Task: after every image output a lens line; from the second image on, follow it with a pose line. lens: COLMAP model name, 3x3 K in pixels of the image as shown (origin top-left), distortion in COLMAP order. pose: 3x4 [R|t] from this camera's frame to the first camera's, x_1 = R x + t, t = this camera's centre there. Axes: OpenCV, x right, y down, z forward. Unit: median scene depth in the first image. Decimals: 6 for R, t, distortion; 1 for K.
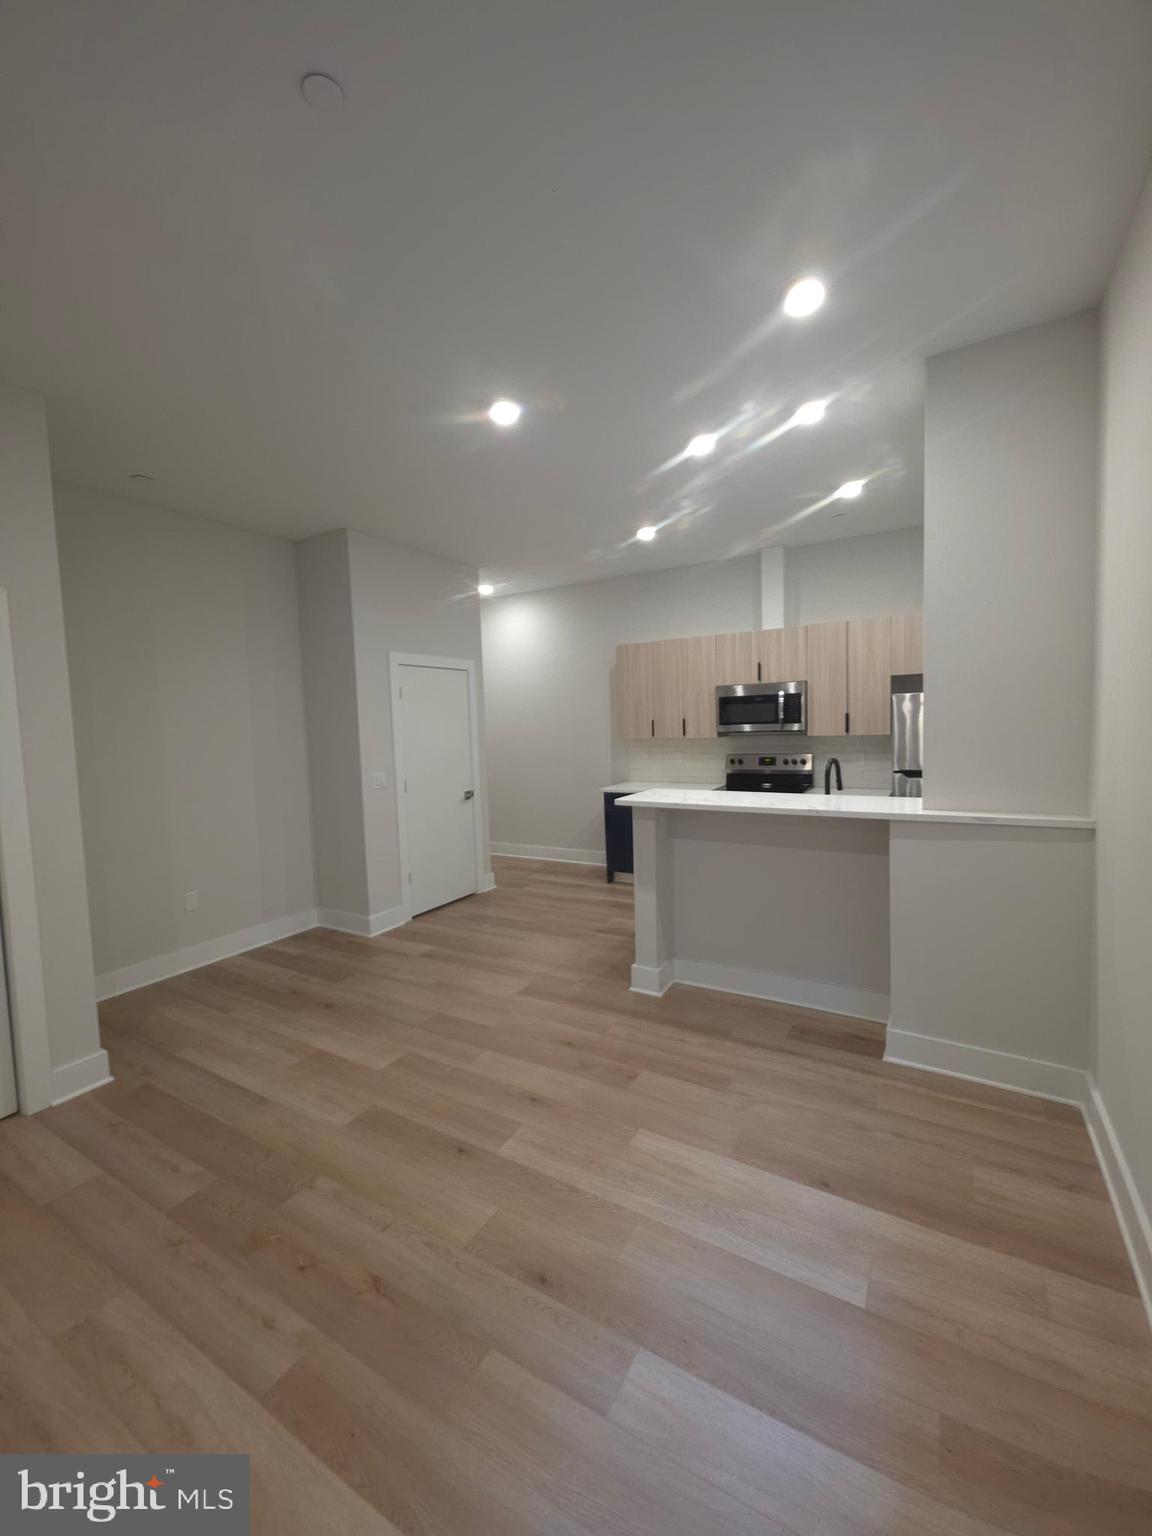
lens RADIAL K [[612.2, 0, 580.2], [0, 612.2, 764.7], [0, 0, 1]] dist [-0.000904, -0.000159]
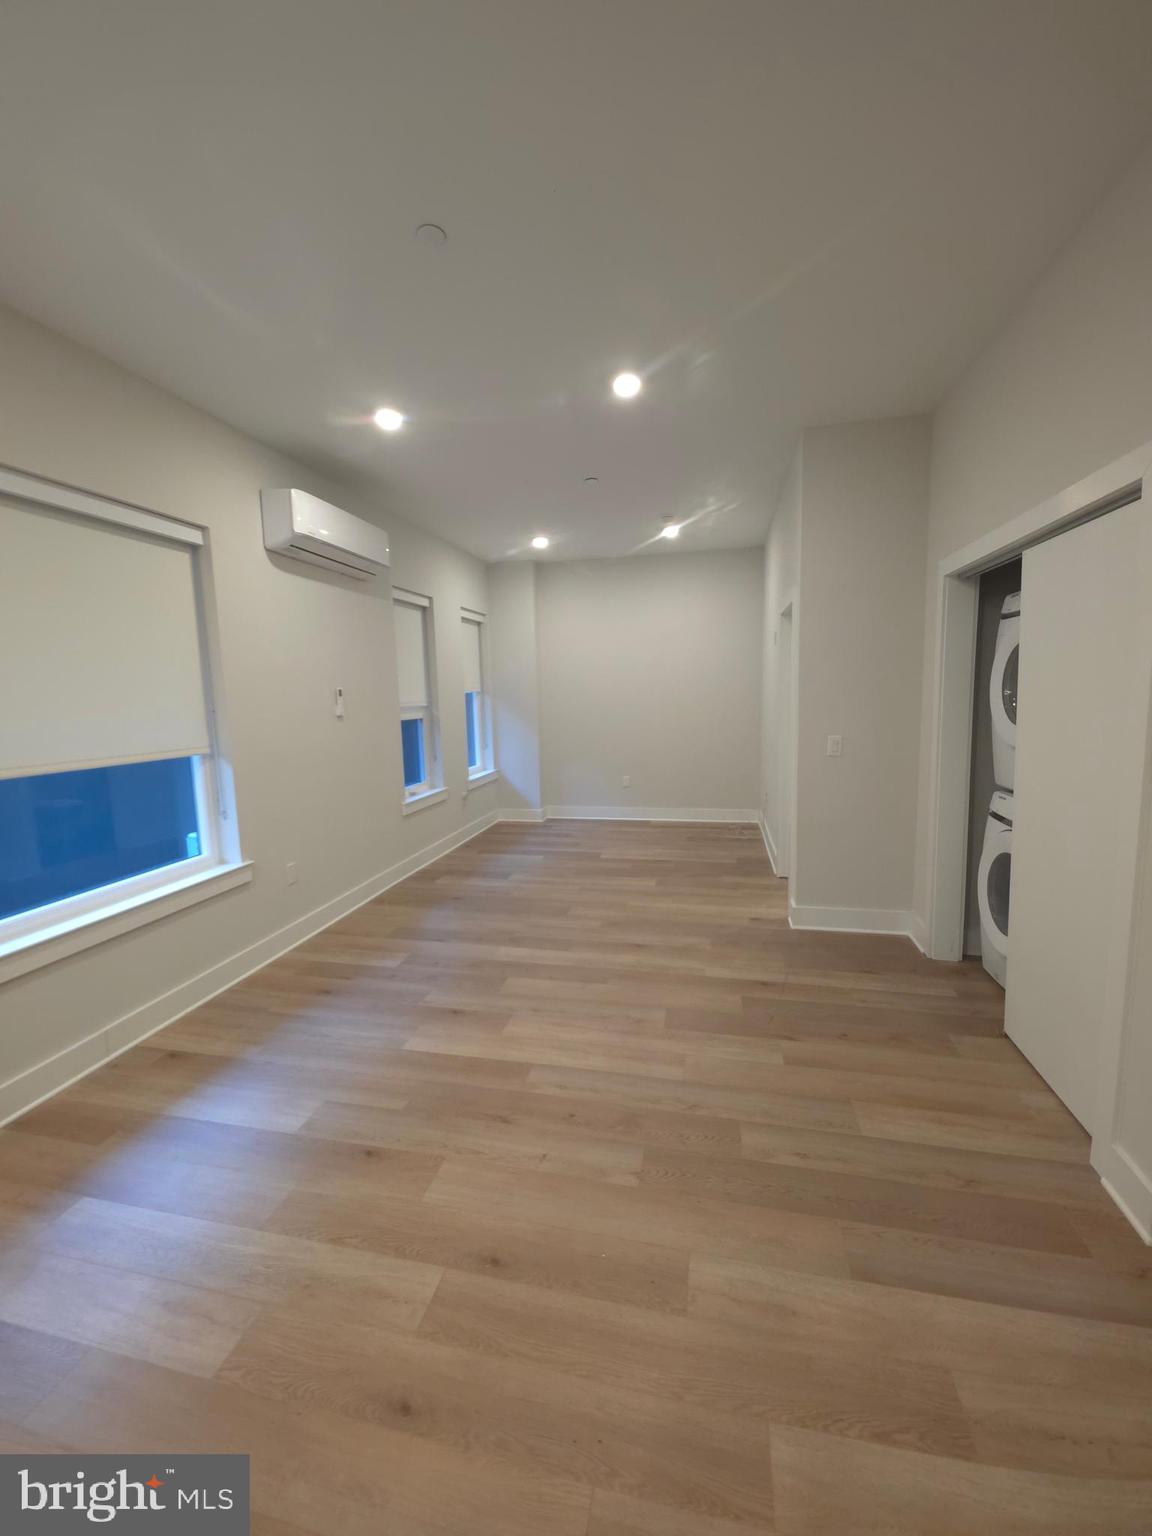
lens RADIAL K [[612.2, 0, 580.2], [0, 612.2, 764.7], [0, 0, 1]] dist [-0.000904, -0.000159]
pose [[-0.948736, 0.095737, -0.301221, -0.061717], [0.038158, 0.980745, 0.191527, -0.047035], [0.313758, 0.170214, -0.934122, 0.784122]]
